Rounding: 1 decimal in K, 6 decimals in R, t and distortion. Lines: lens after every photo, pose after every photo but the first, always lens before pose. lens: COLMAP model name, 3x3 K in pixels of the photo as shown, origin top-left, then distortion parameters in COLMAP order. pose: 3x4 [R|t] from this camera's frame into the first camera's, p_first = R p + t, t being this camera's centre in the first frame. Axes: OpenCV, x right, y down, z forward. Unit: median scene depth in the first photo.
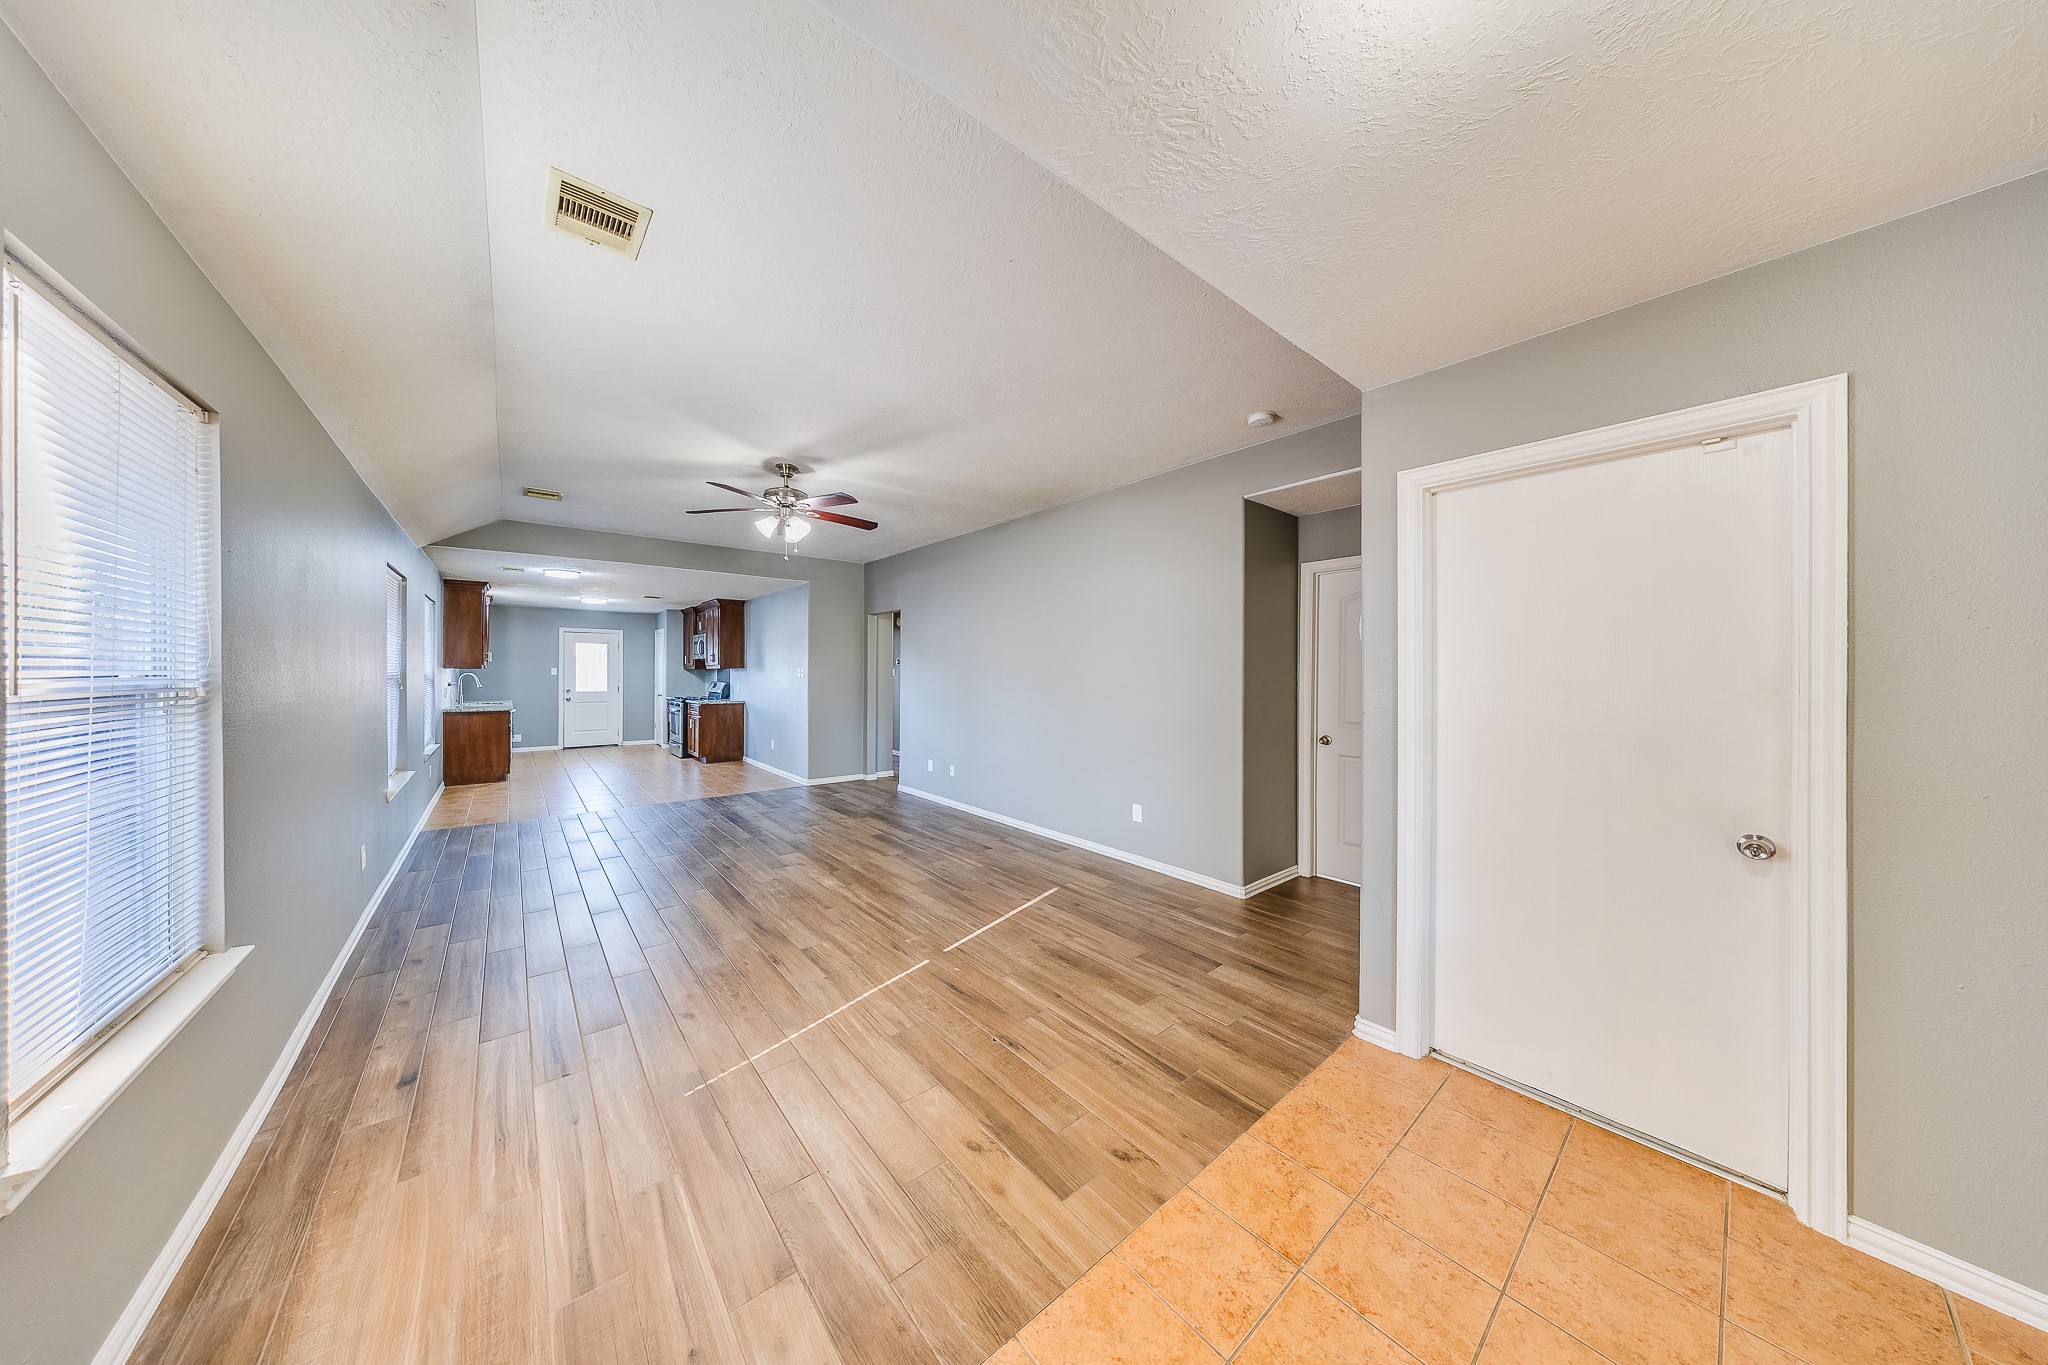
lens RADIAL K [[615.6, 0, 1016.8], [0, 615.6, 679.0], [0, 0, 1]] dist [-0.001862, -0.000064]
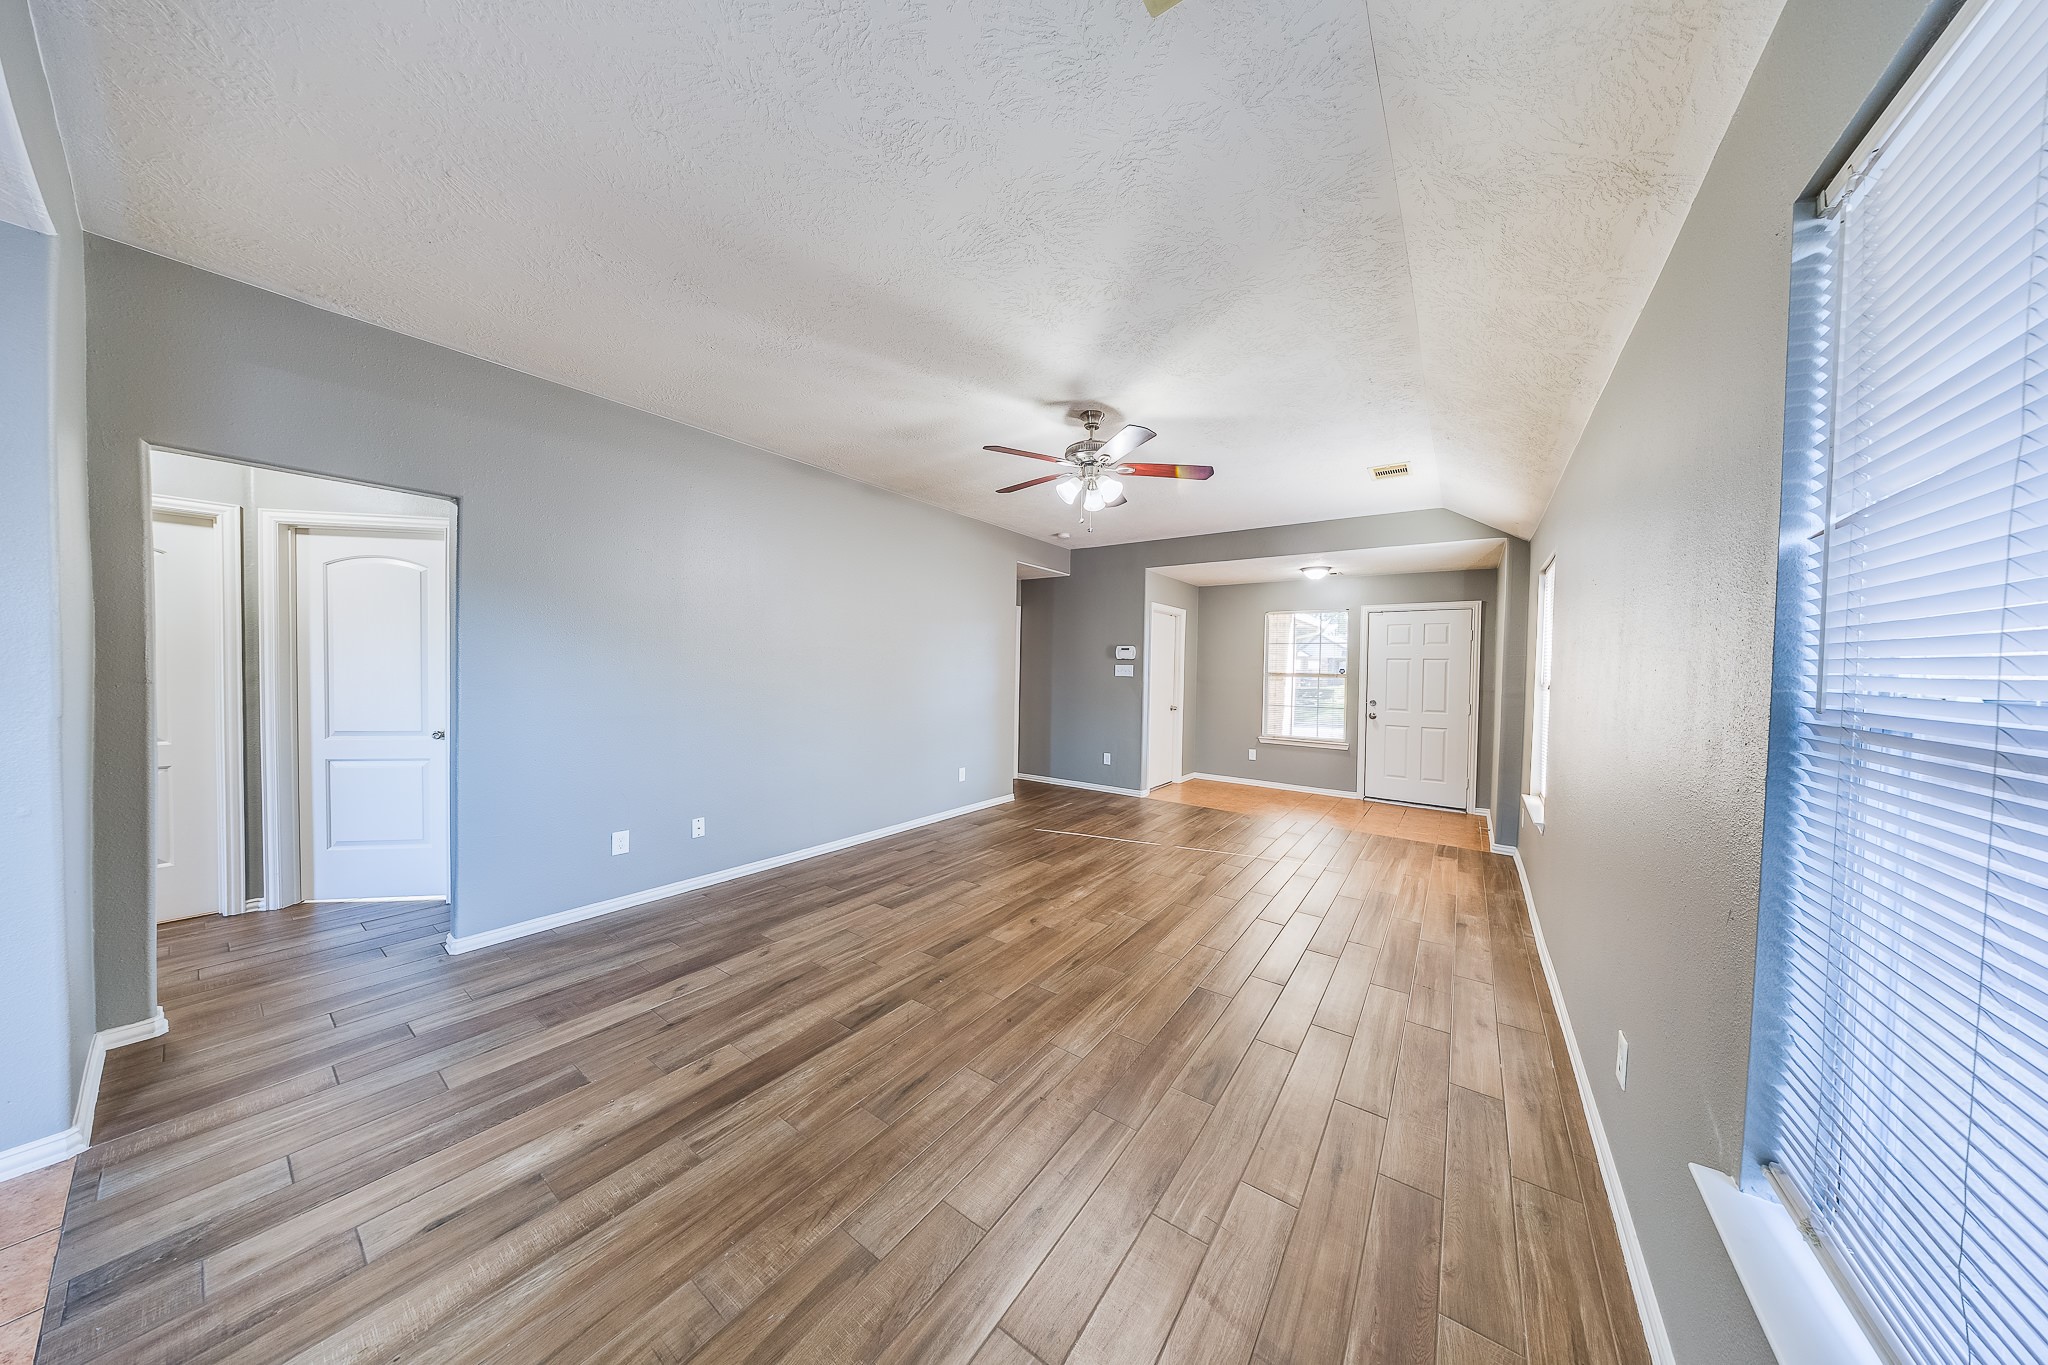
lens RADIAL K [[615.6, 0, 1016.8], [0, 615.6, 679.0], [0, 0, 1]] dist [-0.001862, -0.000064]
pose [[-0.245518, -0.030931, 0.968898, -1.071501], [-0.005871, 0.999520, 0.030420, -0.020817], [-0.969374, 0.001780, -0.245582, 1.203925]]
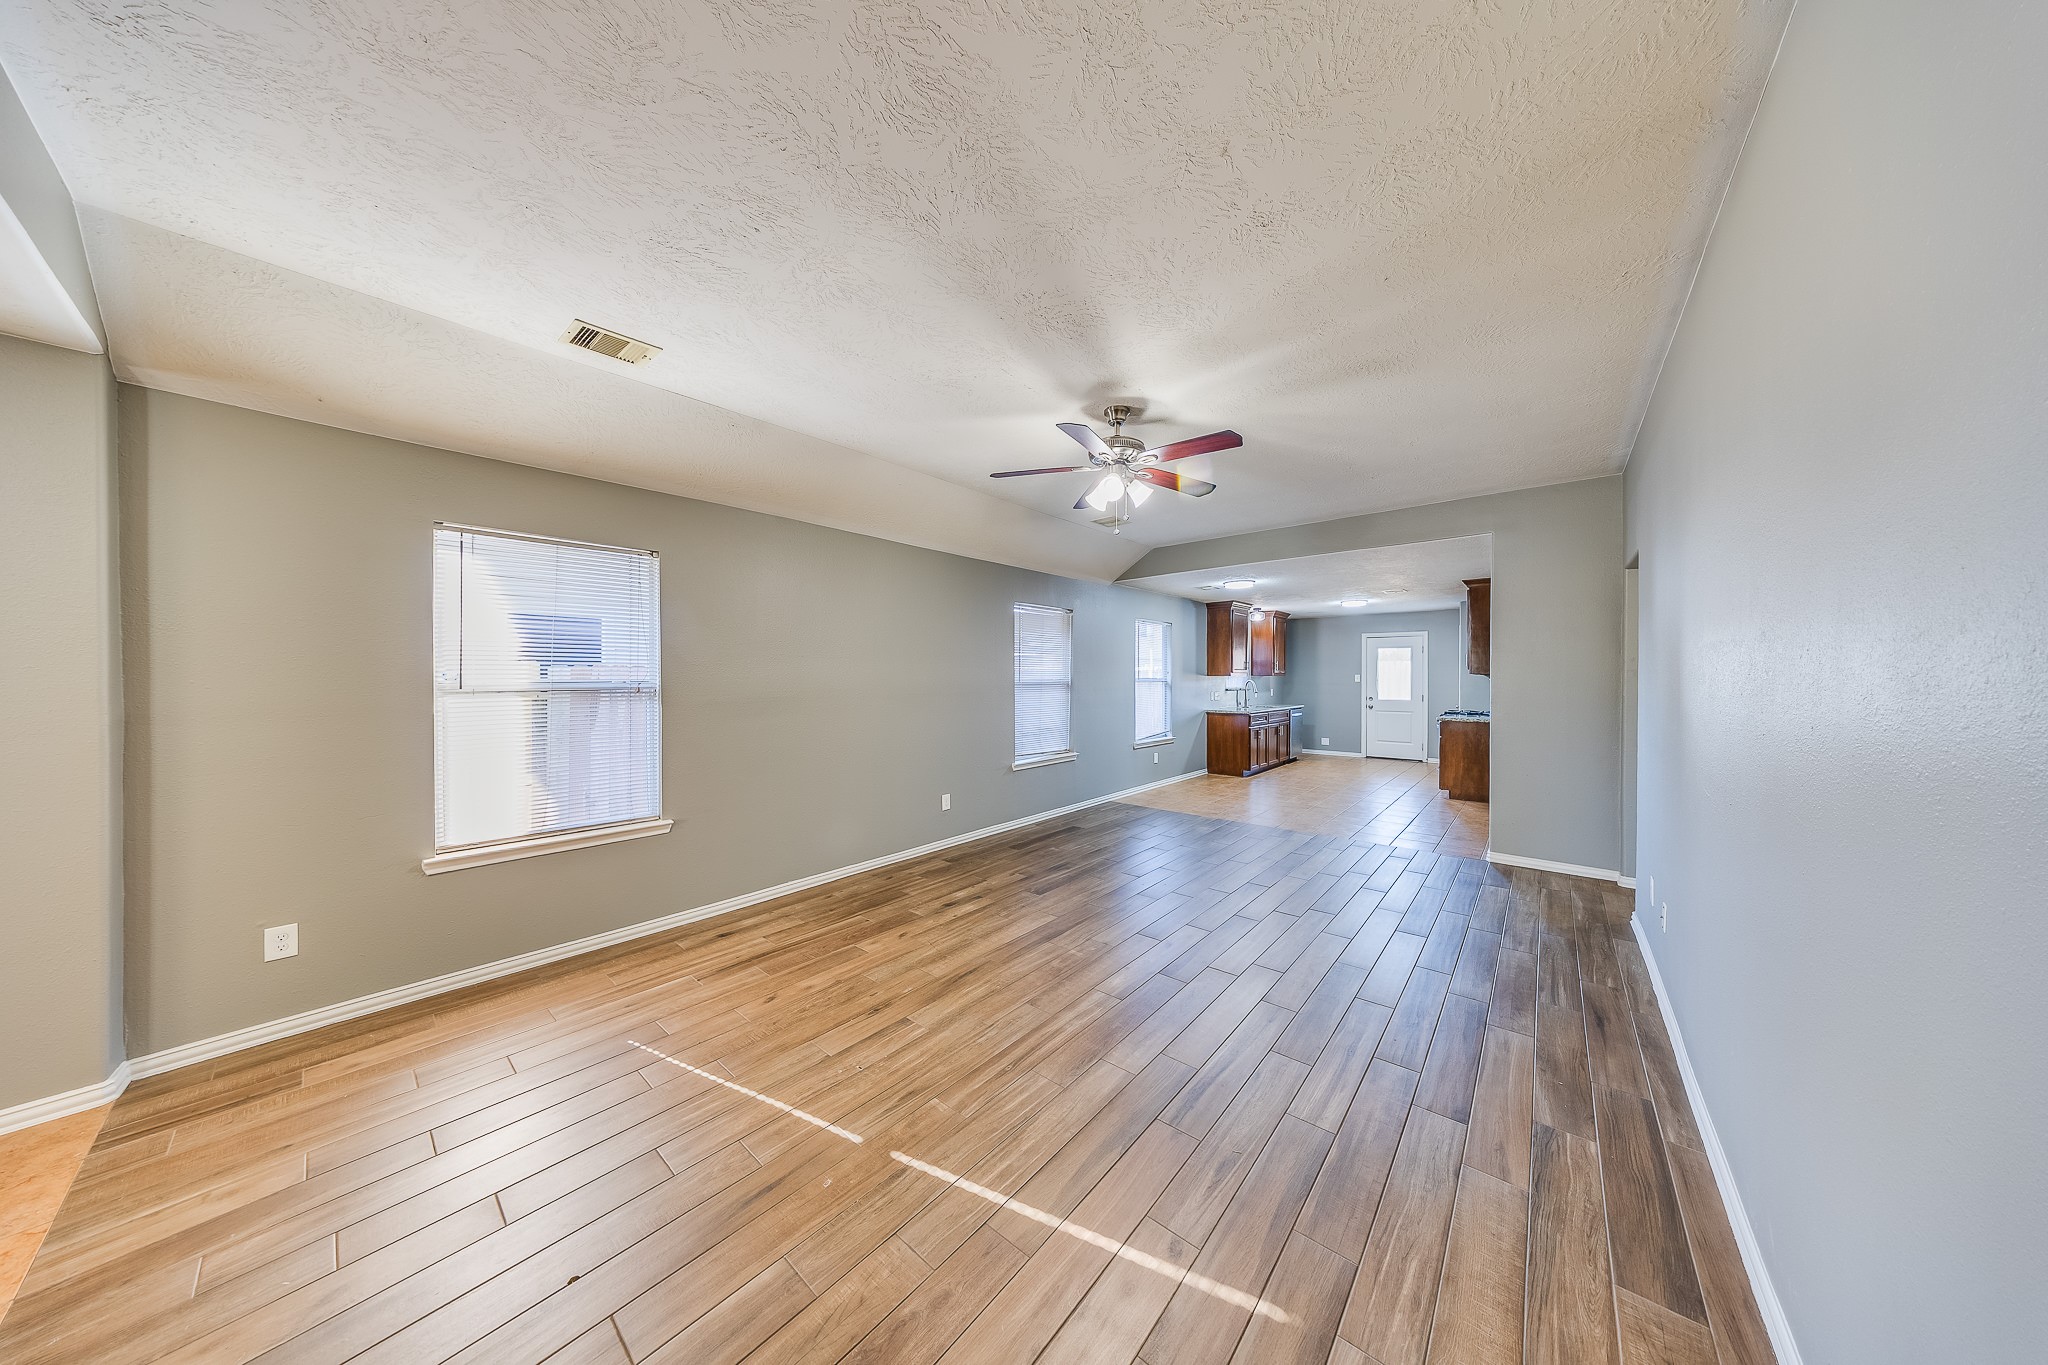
lens RADIAL K [[615.6, 0, 1016.8], [0, 615.6, 679.0], [0, 0, 1]] dist [-0.001862, -0.000064]
pose [[0.159331, 0.001699, -0.987224, 0.333760], [-0.012516, 0.999922, -0.000300, -0.009393], [0.987146, 0.012404, 0.159339, 0.702677]]
